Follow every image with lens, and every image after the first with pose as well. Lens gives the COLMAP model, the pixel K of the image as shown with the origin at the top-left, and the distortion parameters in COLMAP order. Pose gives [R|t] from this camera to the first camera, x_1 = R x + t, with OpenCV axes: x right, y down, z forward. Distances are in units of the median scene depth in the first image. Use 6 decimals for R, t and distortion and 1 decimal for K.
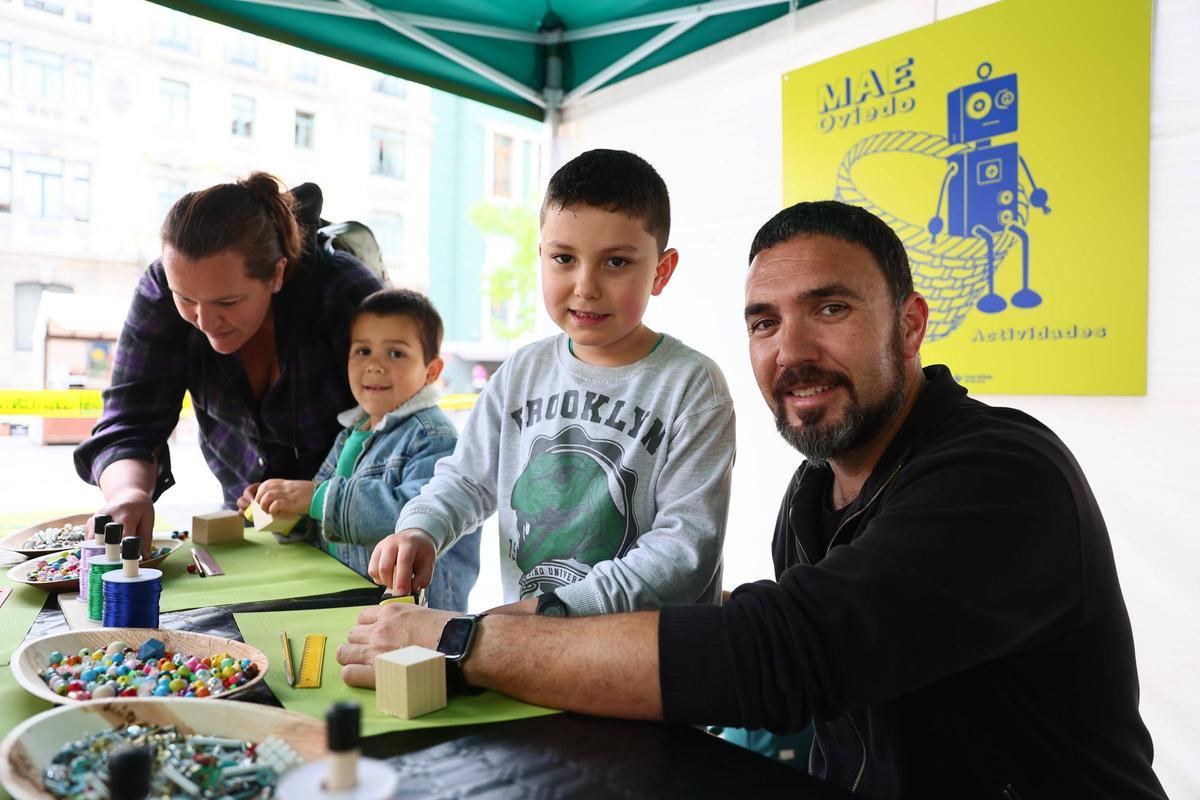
lens RADIAL K [[851.7, 0, 603.2], [0, 851.7, 394.2], [0, 0, 1]] dist [0.008427, 0.019907]
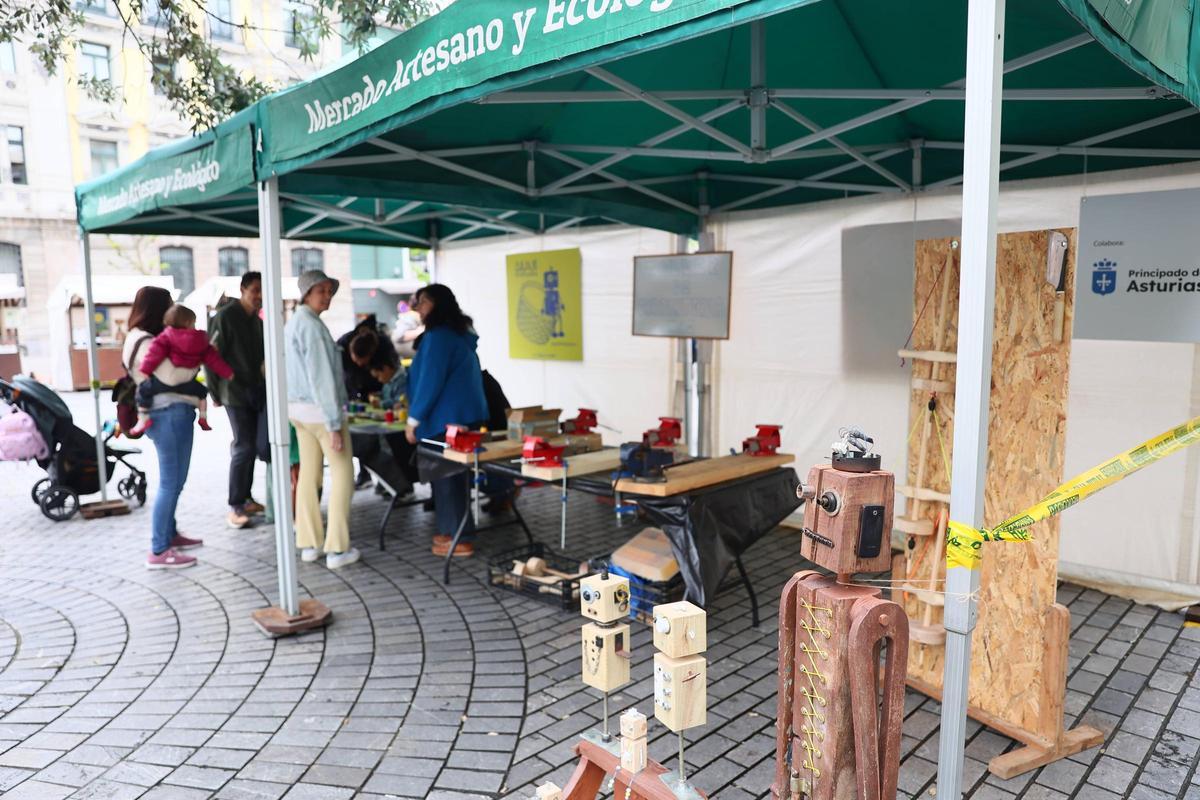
lens RADIAL K [[851.7, 0, 599.5], [0, 851.7, 403.1], [0, 0, 1]] dist [0.008427, 0.019907]
pose [[0.996227, -0.039610, 0.077216, 0.425303], [0.031845, 0.994545, 0.099324, -0.203900], [-0.080729, -0.096490, 0.992055, -3.085200]]
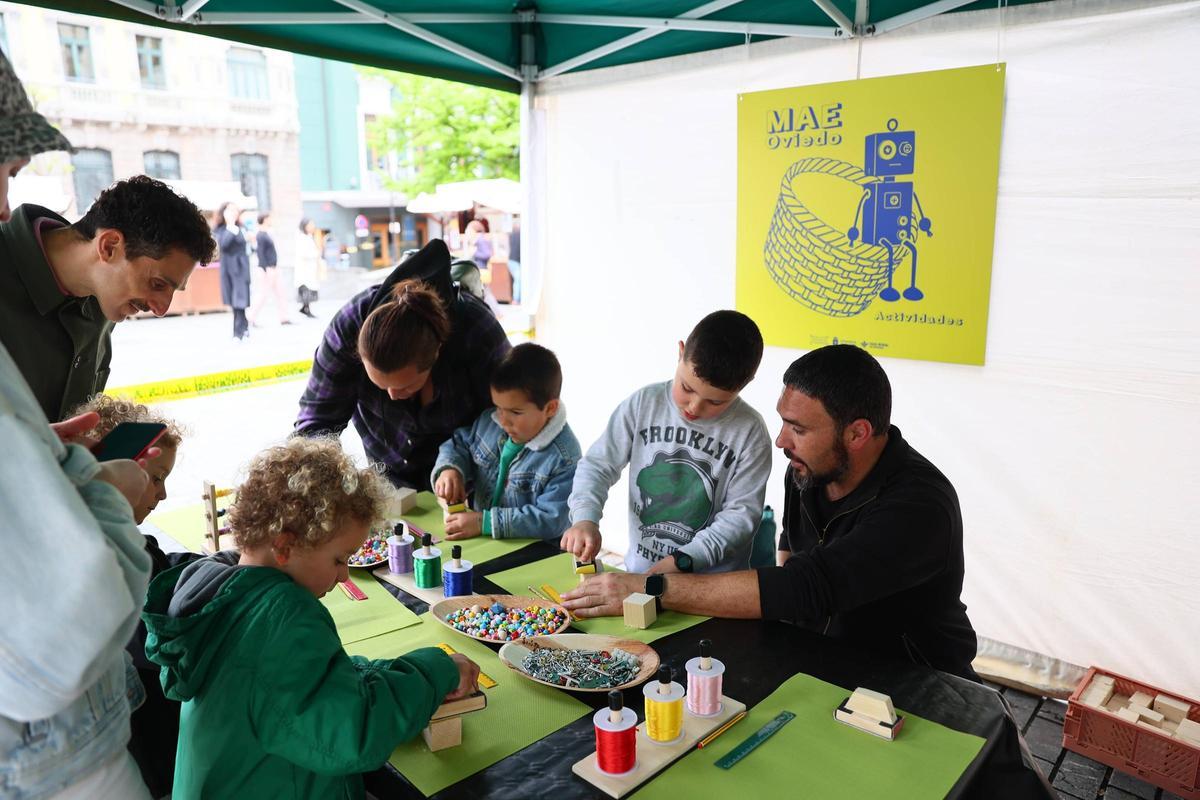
lens RADIAL K [[851.7, 0, 591.1], [0, 851.7, 394.0], [0, 0, 1]] dist [0.008427, 0.019907]
pose [[0.988762, -0.054938, 0.139041, -0.305528], [0.024936, 0.977609, 0.208946, -0.306073], [-0.147407, -0.203131, 0.967992, -0.428030]]
